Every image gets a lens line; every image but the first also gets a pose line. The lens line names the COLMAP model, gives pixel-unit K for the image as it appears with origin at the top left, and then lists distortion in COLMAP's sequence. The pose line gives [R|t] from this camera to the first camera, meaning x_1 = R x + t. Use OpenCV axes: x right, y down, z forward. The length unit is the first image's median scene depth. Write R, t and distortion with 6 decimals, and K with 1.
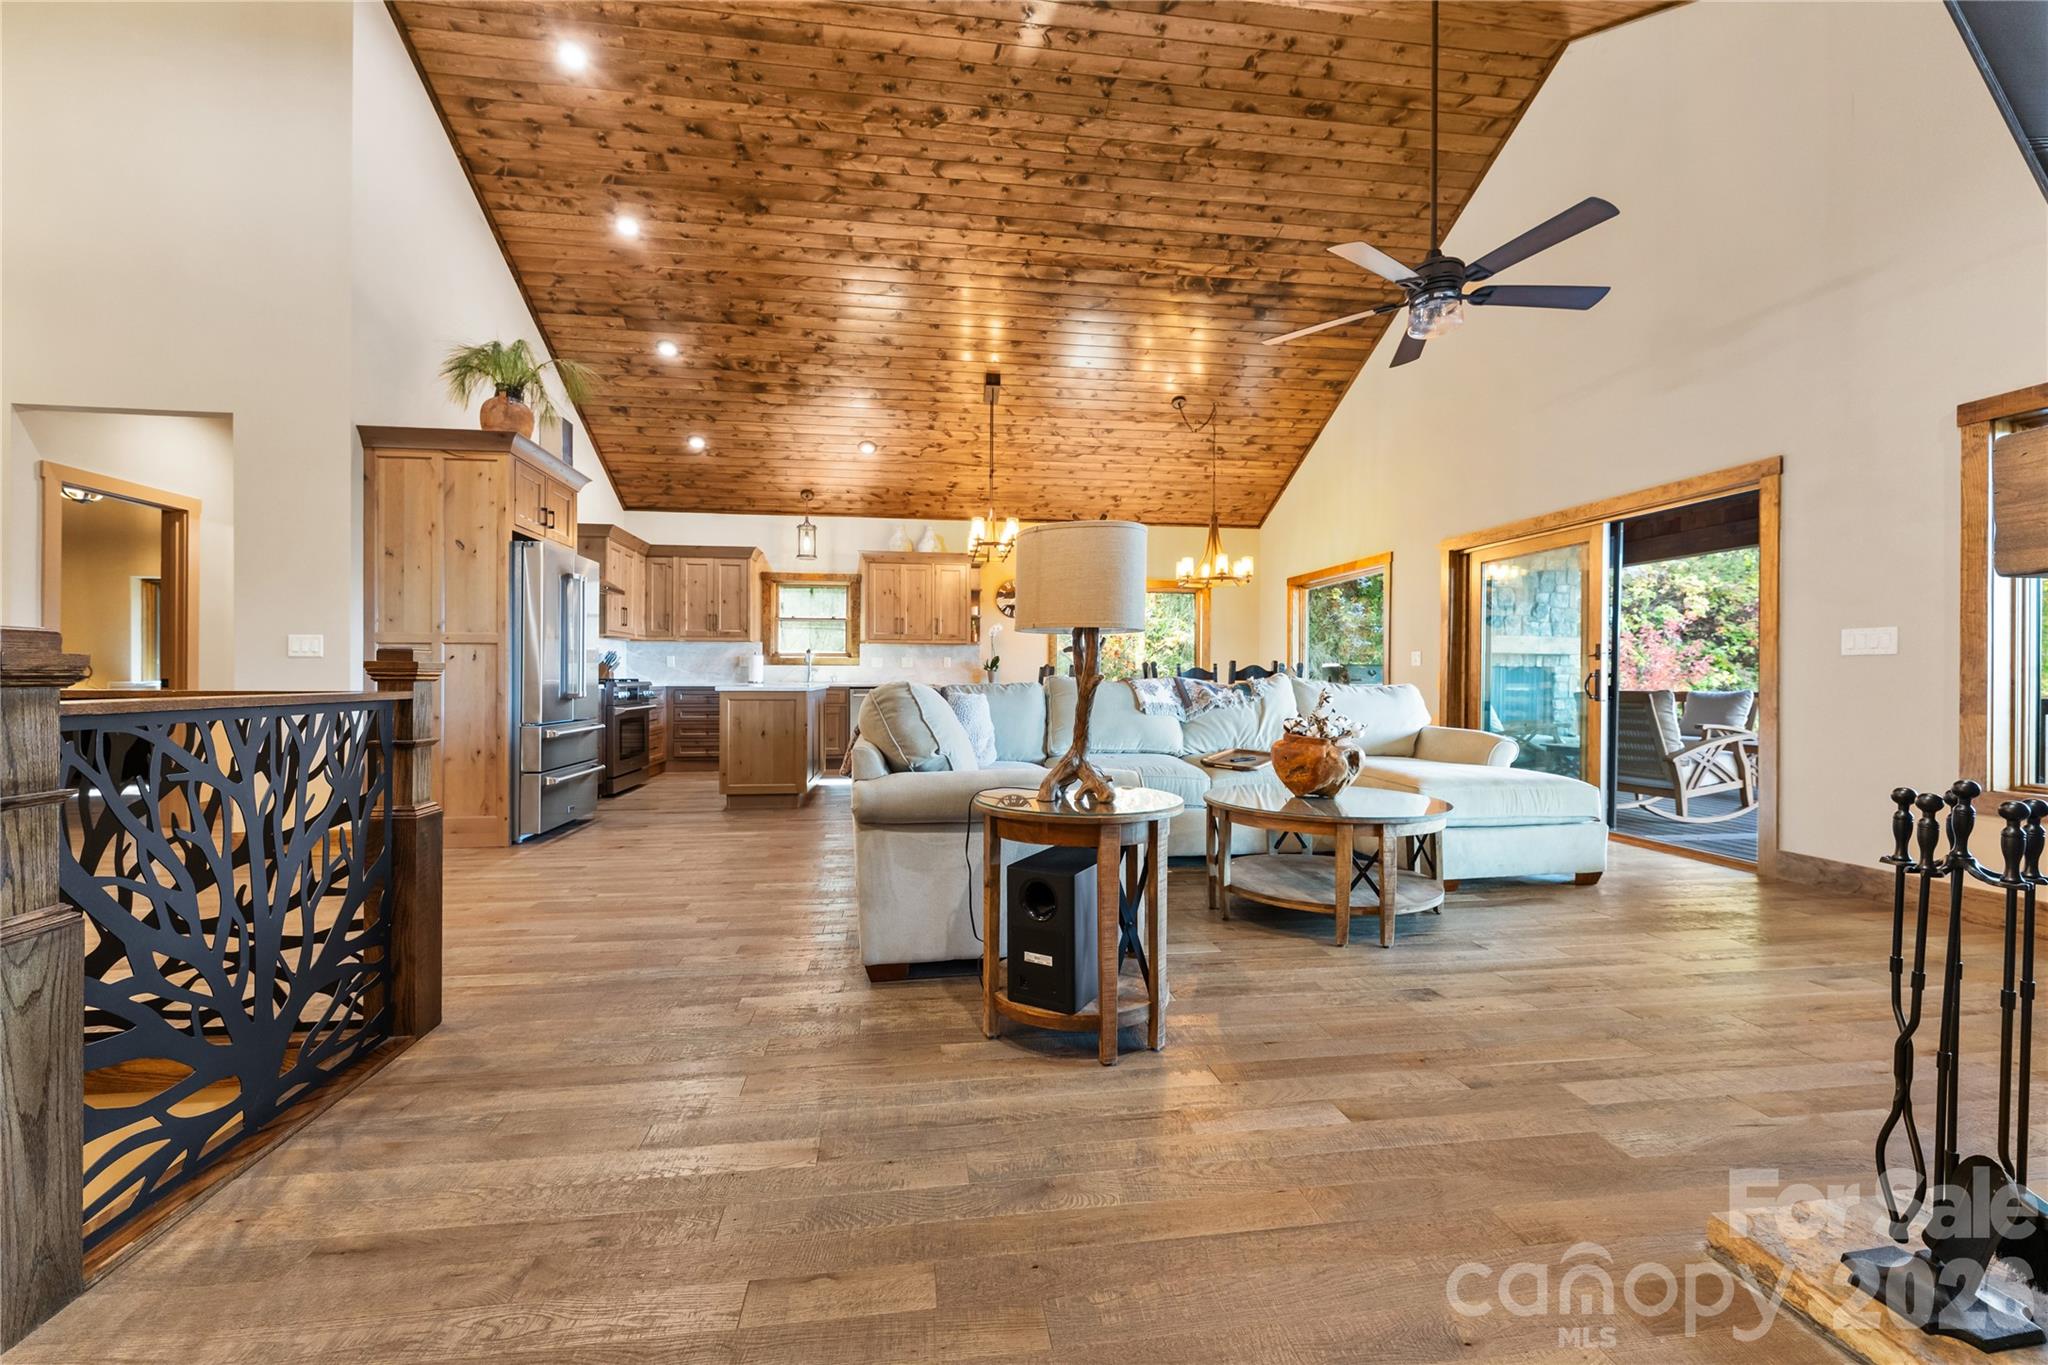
lens RADIAL K [[829.8, 0, 1015.7], [0, 829.8, 668.7], [0, 0, 1]] dist [-0.000485, -0.000612]
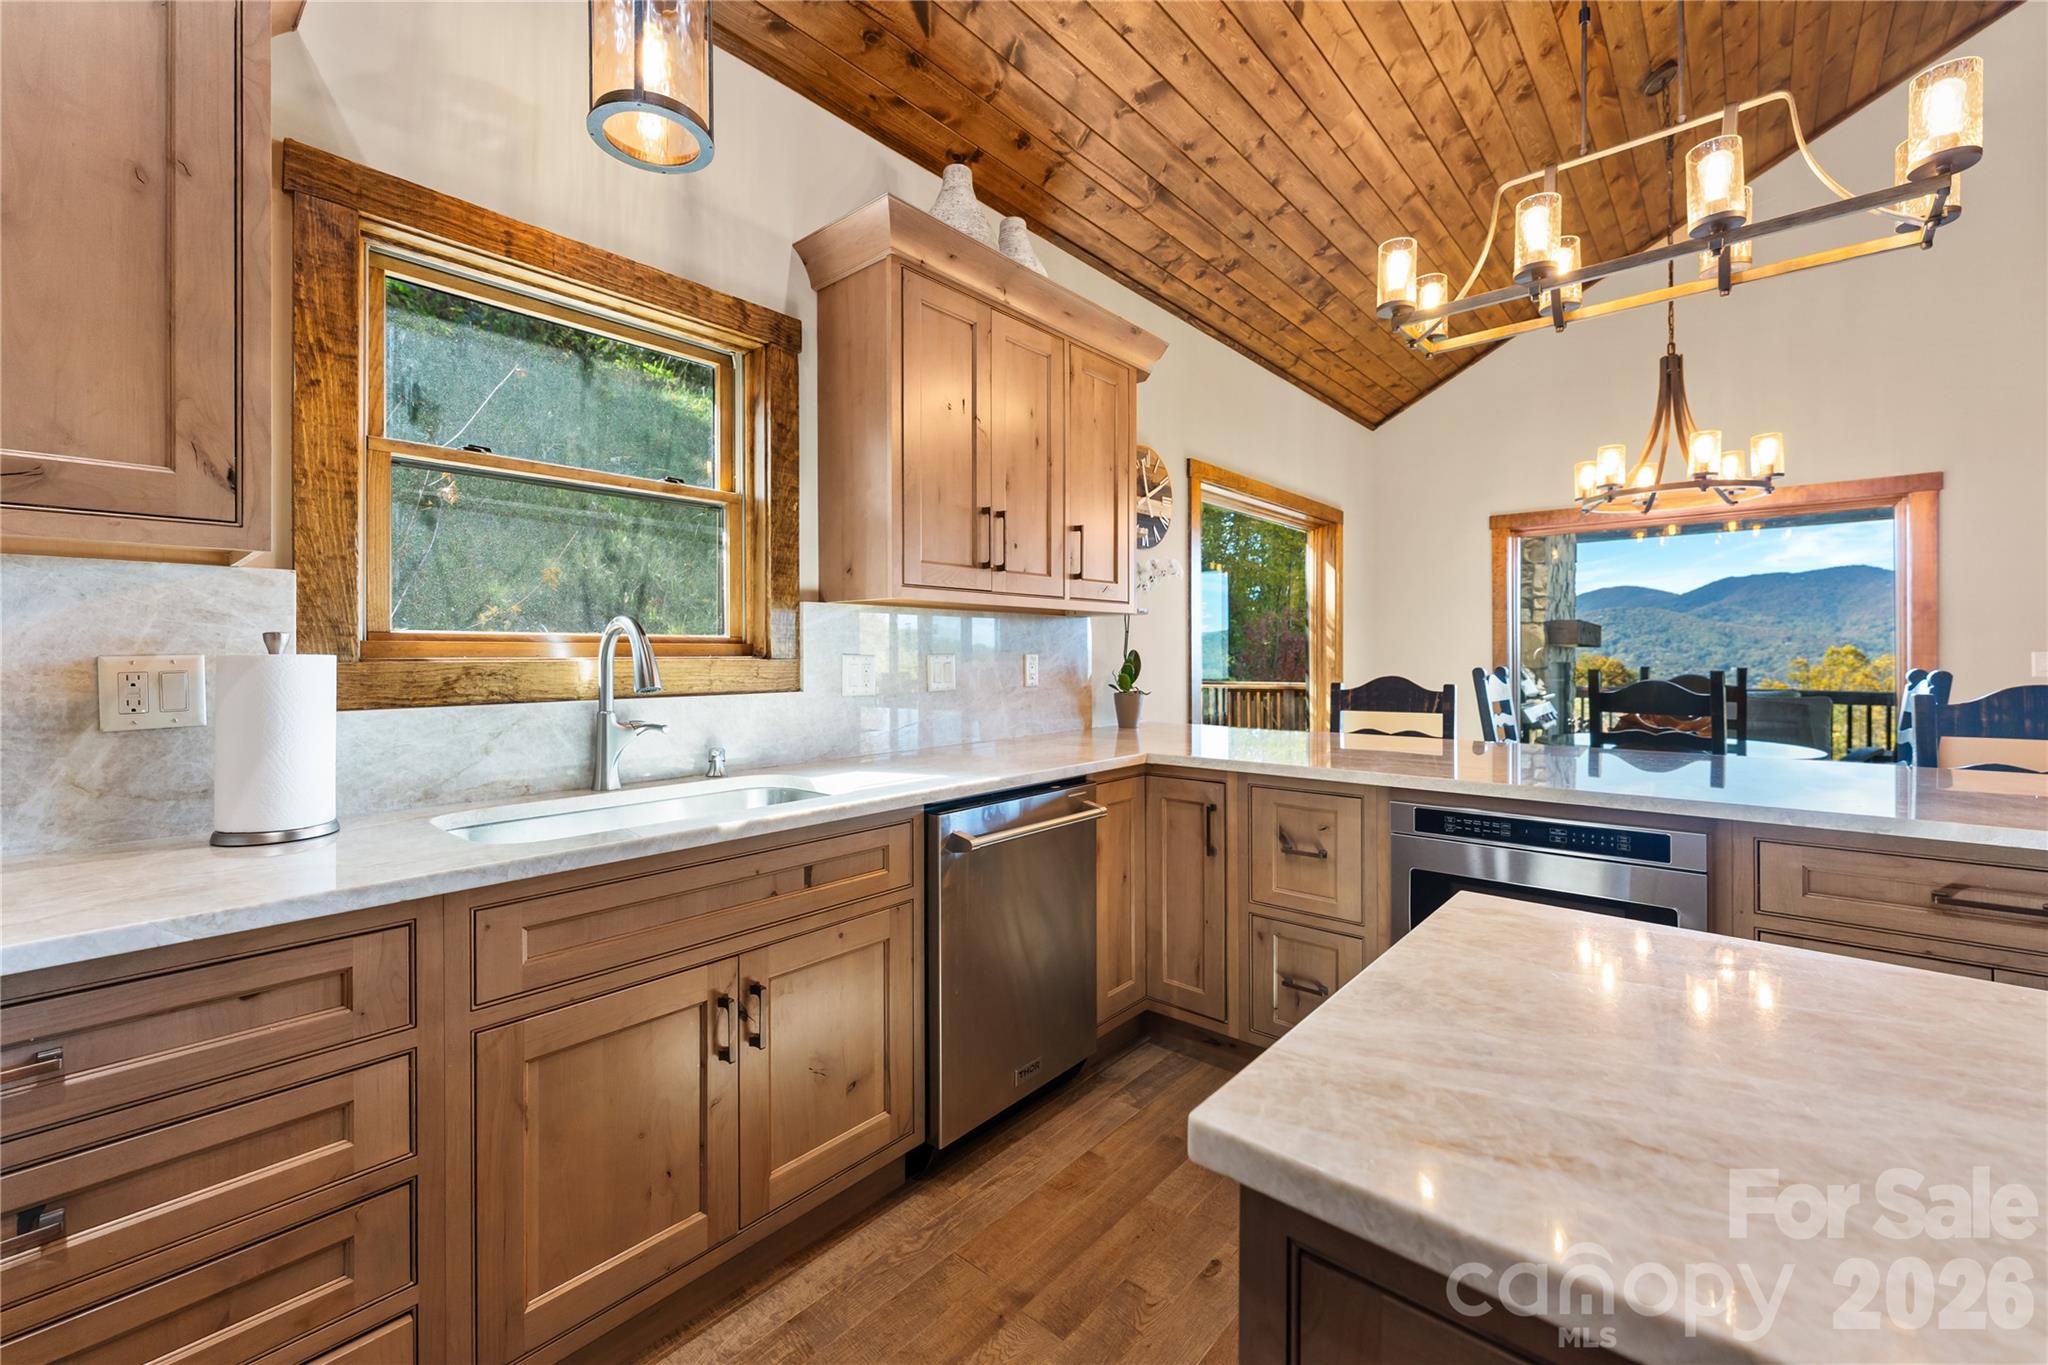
lens RADIAL K [[829.6, 0, 1020.2], [0, 829.6, 638.2], [0, 0, 1]] dist [0.001302, 0.000070]
pose [[0.775024, 0.010233, 0.631850, -0.287420], [-0.009715, 0.999944, -0.004277, -0.018226], [-0.631858, -0.002824, 0.775079, 0.759195]]
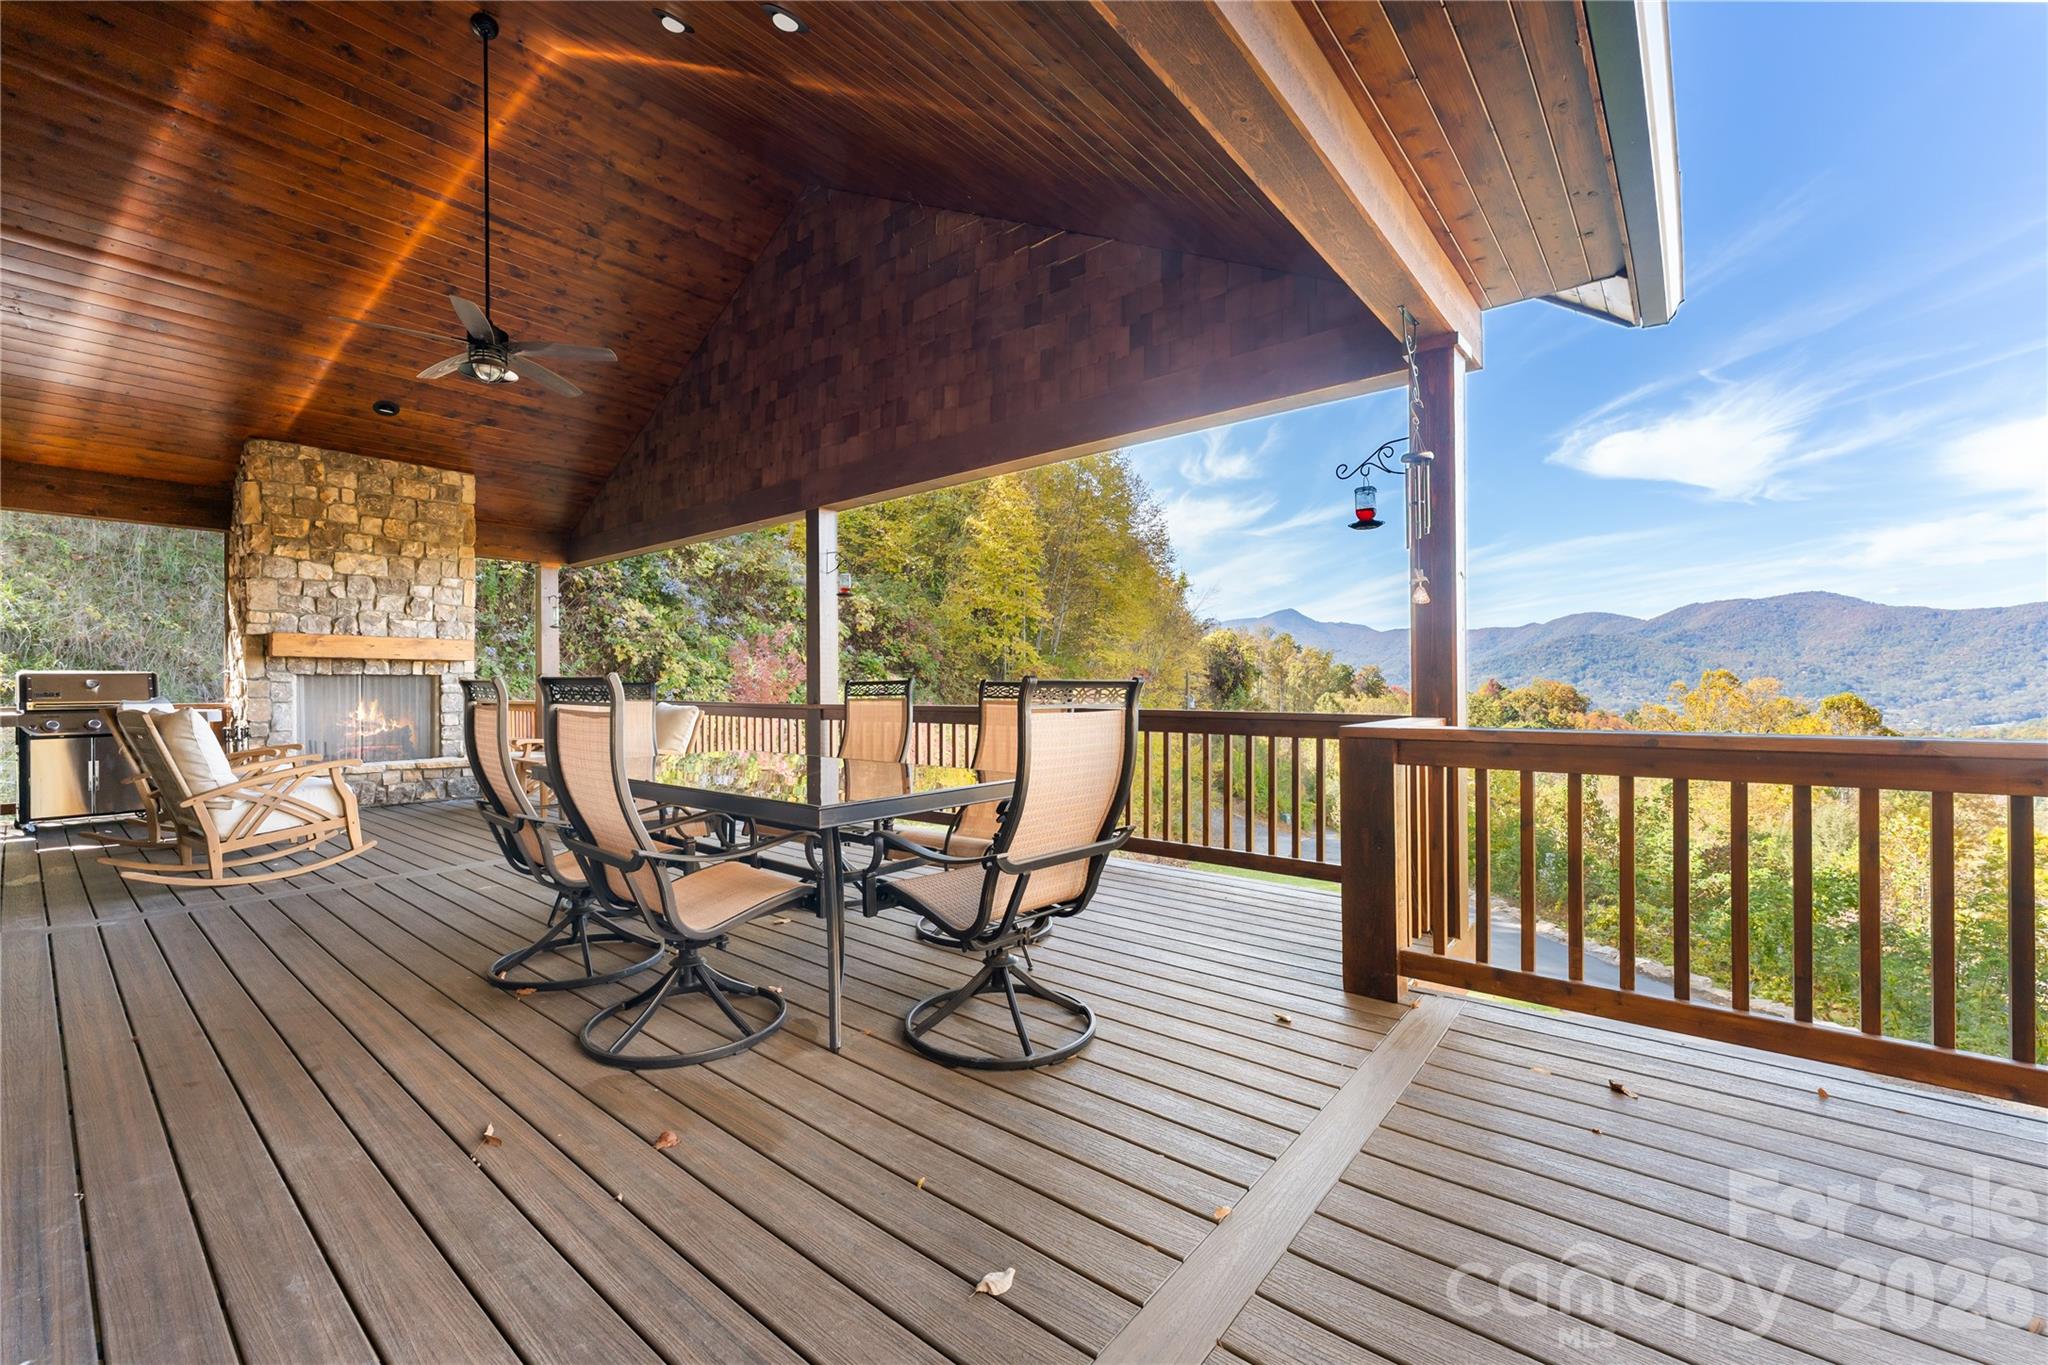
lens RADIAL K [[829.8, 0, 1015.7], [0, 829.8, 668.7], [0, 0, 1]] dist [-0.000485, -0.000612]
pose [[0.746096, 0.005370, 0.665817, 0.559316], [-0.001125, 0.999976, -0.006805, -0.003372], [-0.665838, 0.004328, 0.746084, -0.017619]]
